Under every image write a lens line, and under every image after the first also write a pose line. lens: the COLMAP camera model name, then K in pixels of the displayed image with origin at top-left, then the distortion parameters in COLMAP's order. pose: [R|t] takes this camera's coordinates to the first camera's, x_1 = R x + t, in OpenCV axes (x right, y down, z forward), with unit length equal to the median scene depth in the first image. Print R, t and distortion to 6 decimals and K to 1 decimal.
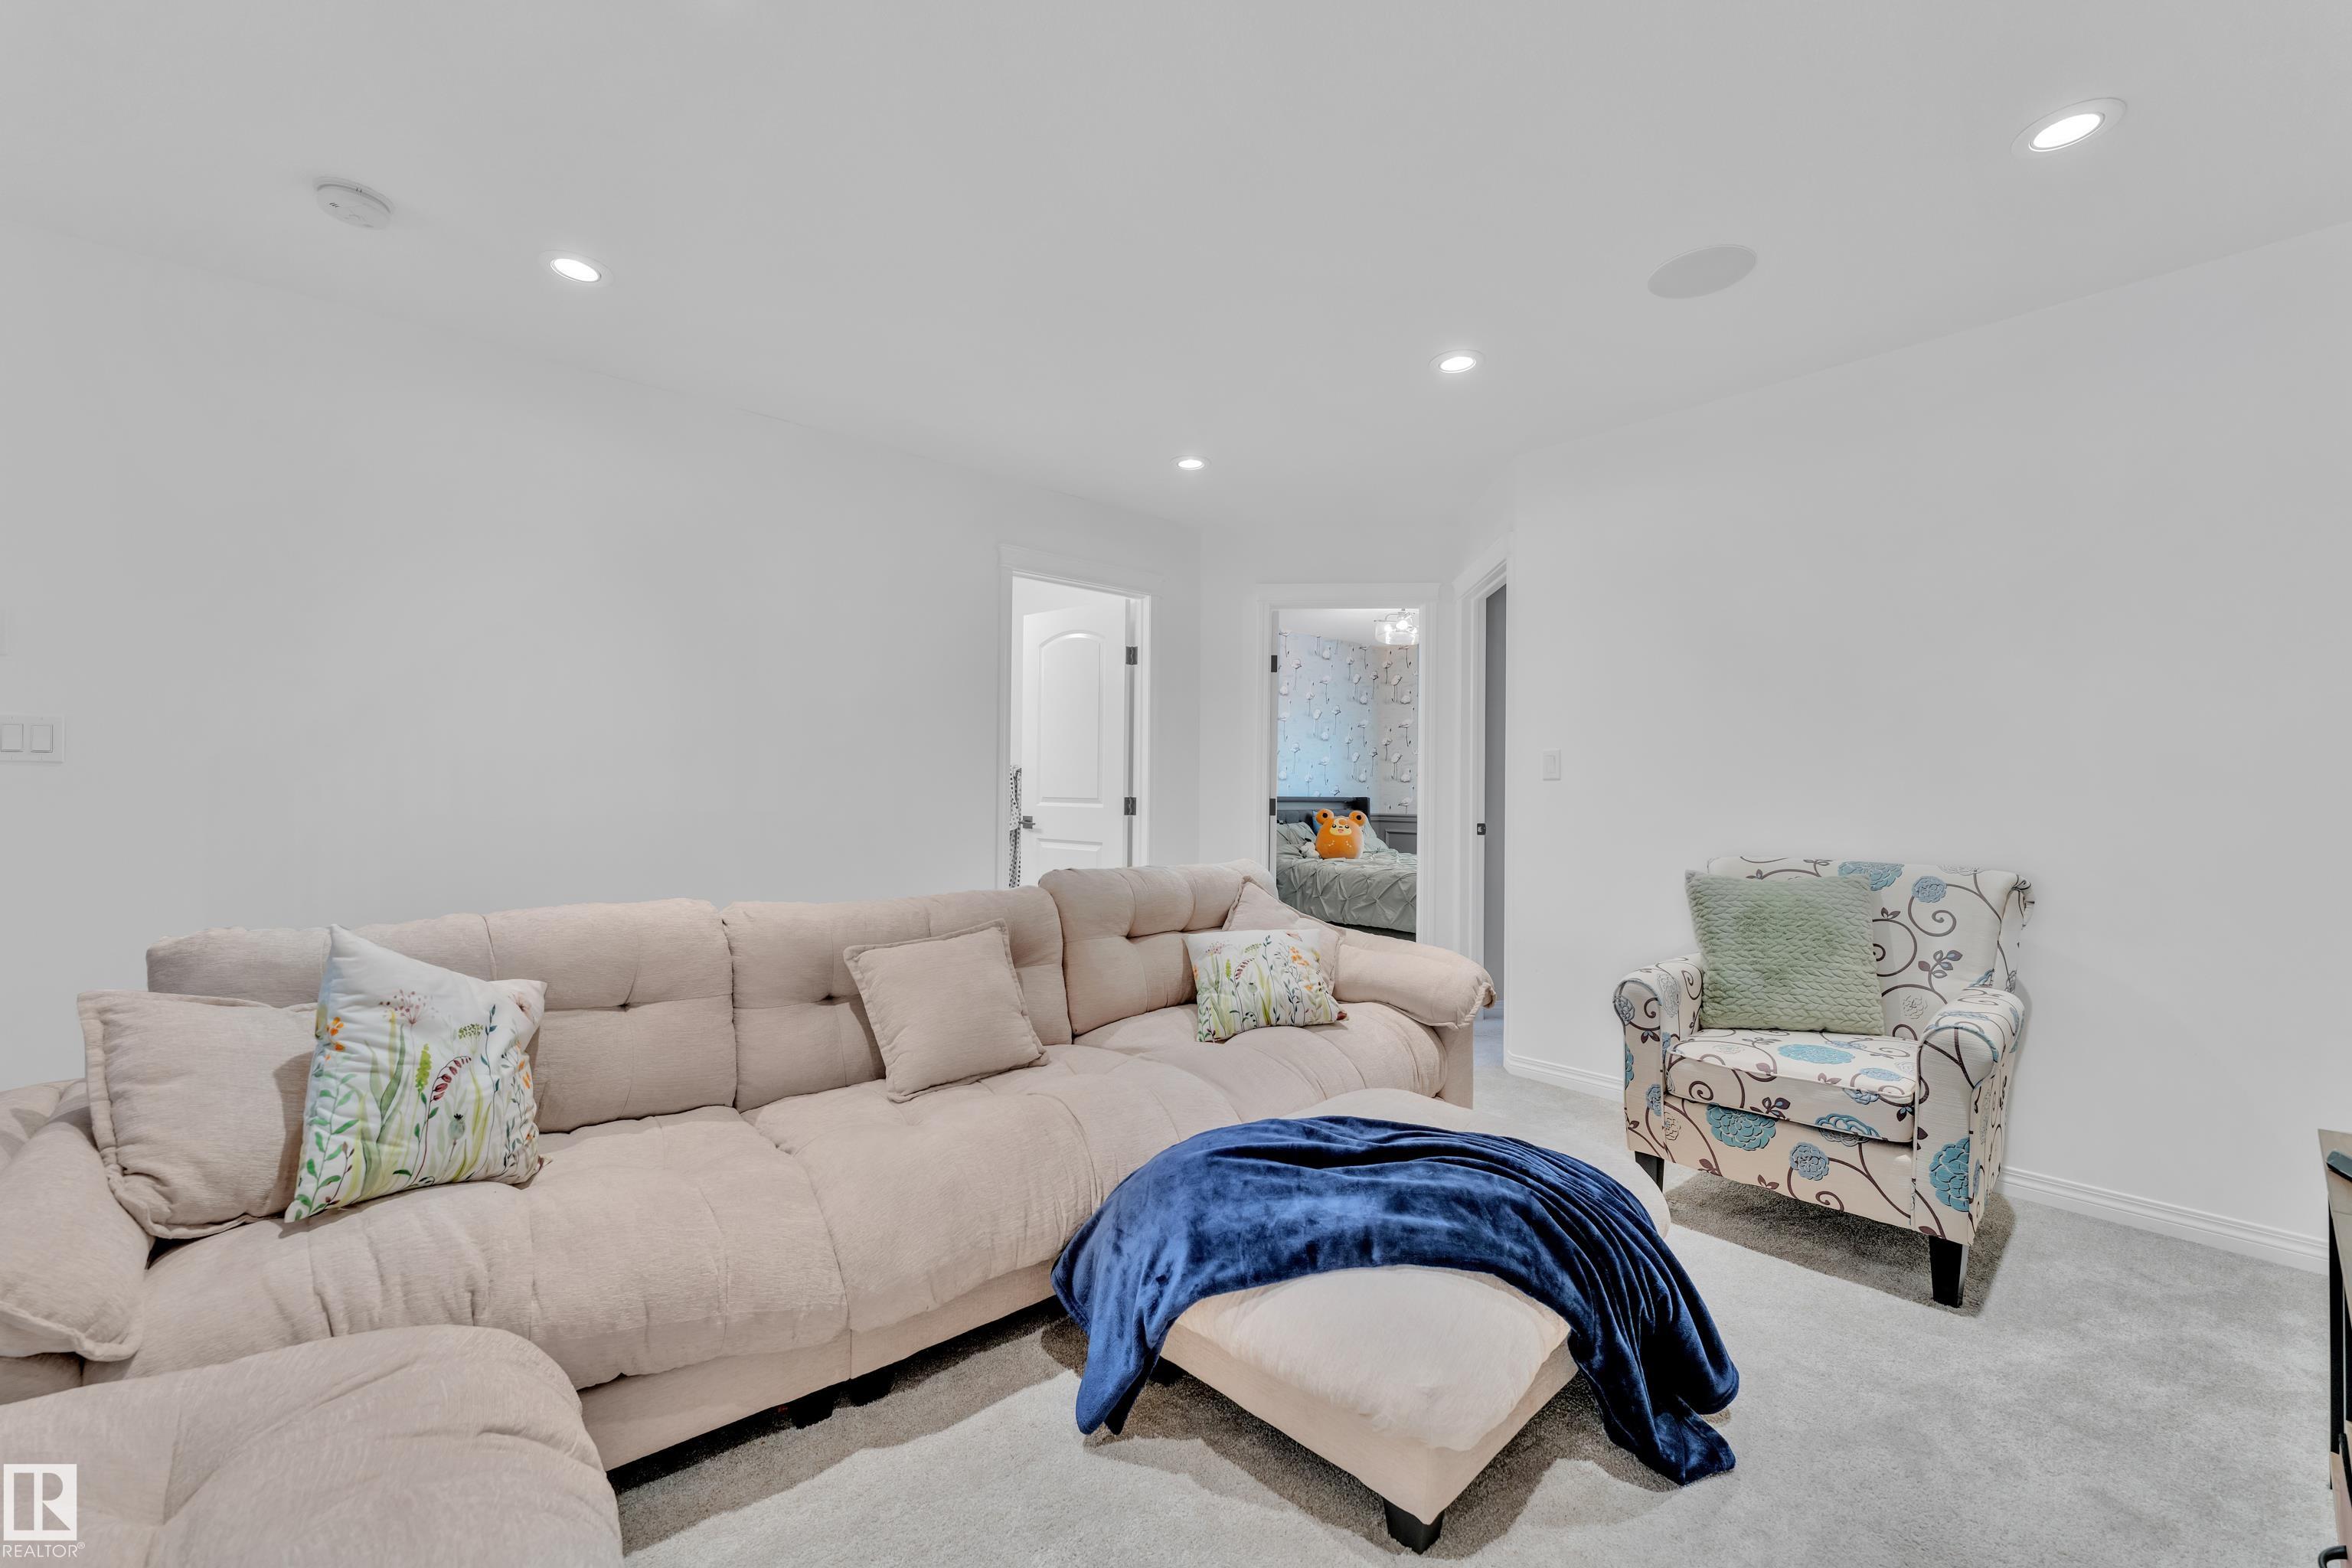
lens RADIAL K [[945.1, 0, 1177.1], [0, 945.1, 796.2], [0, 0, 1]] dist [0.000289, 0.000031]
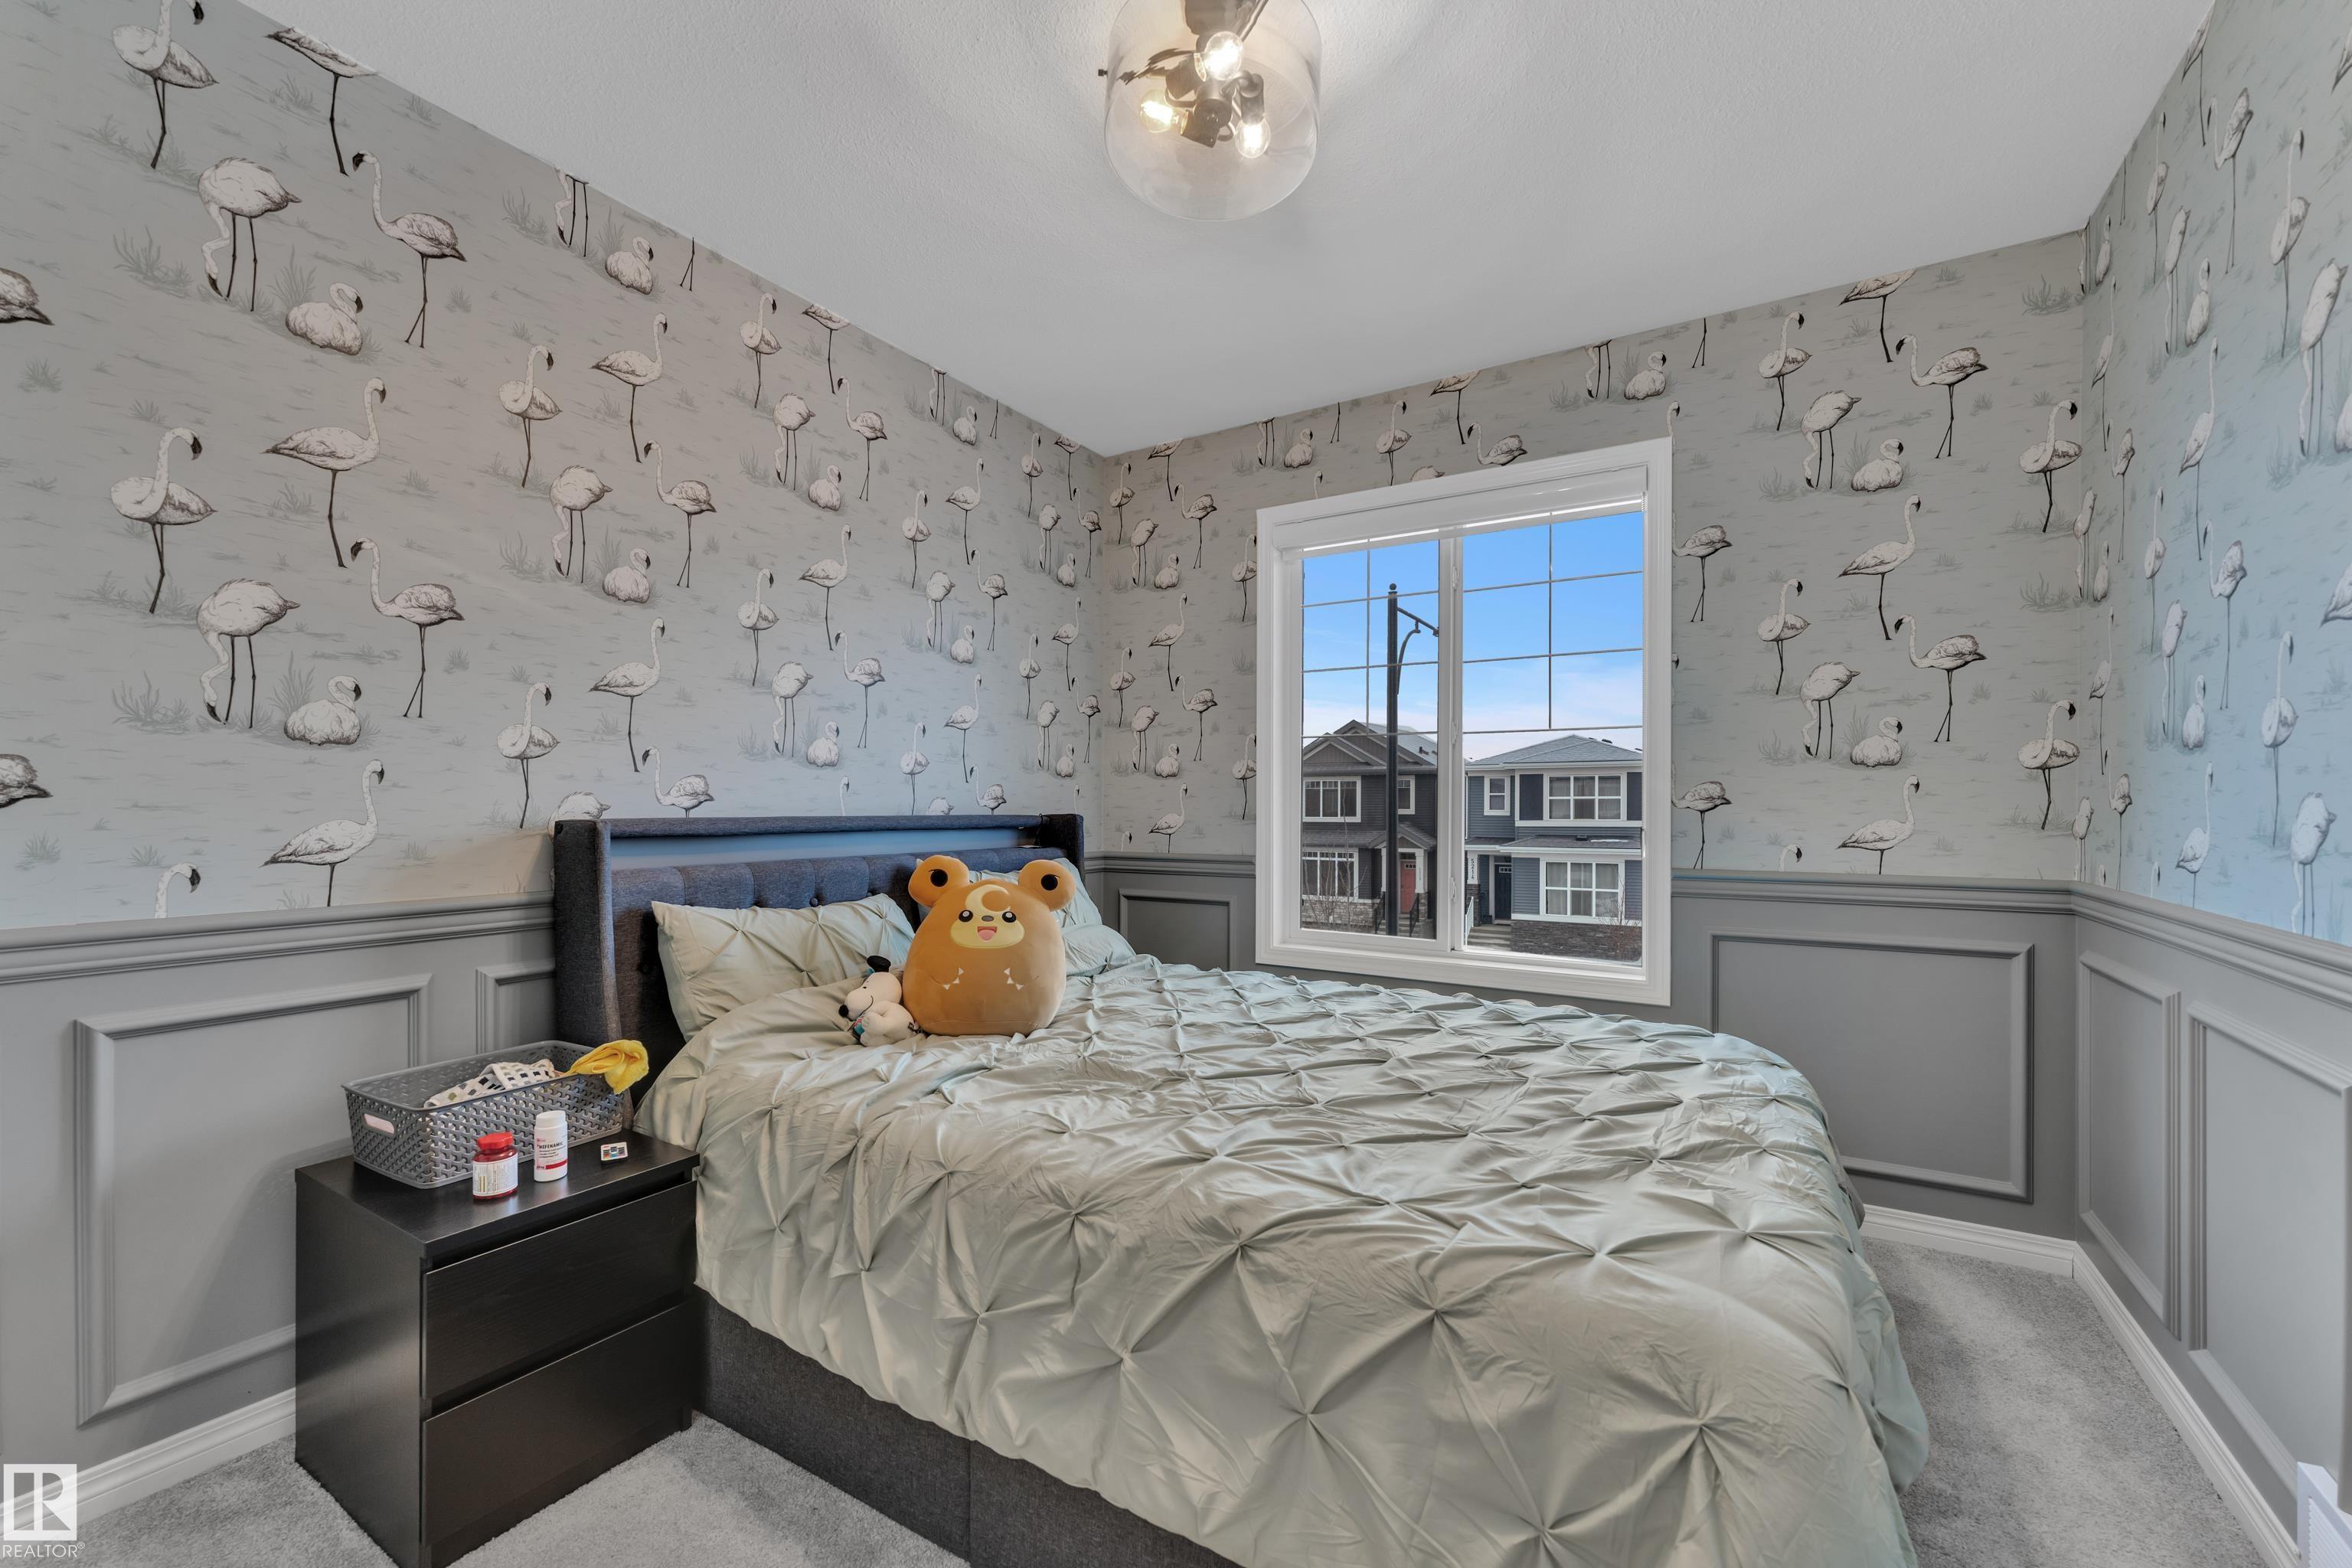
lens RADIAL K [[945.1, 0, 1177.1], [0, 945.1, 796.2], [0, 0, 1]] dist [0.000289, 0.000031]
pose [[0.954517, -0.002662, 0.298145, 0.132390], [0.005668, 0.999941, -0.009218, -0.002659], [-0.298103, 0.010489, 0.954476, 0.653722]]
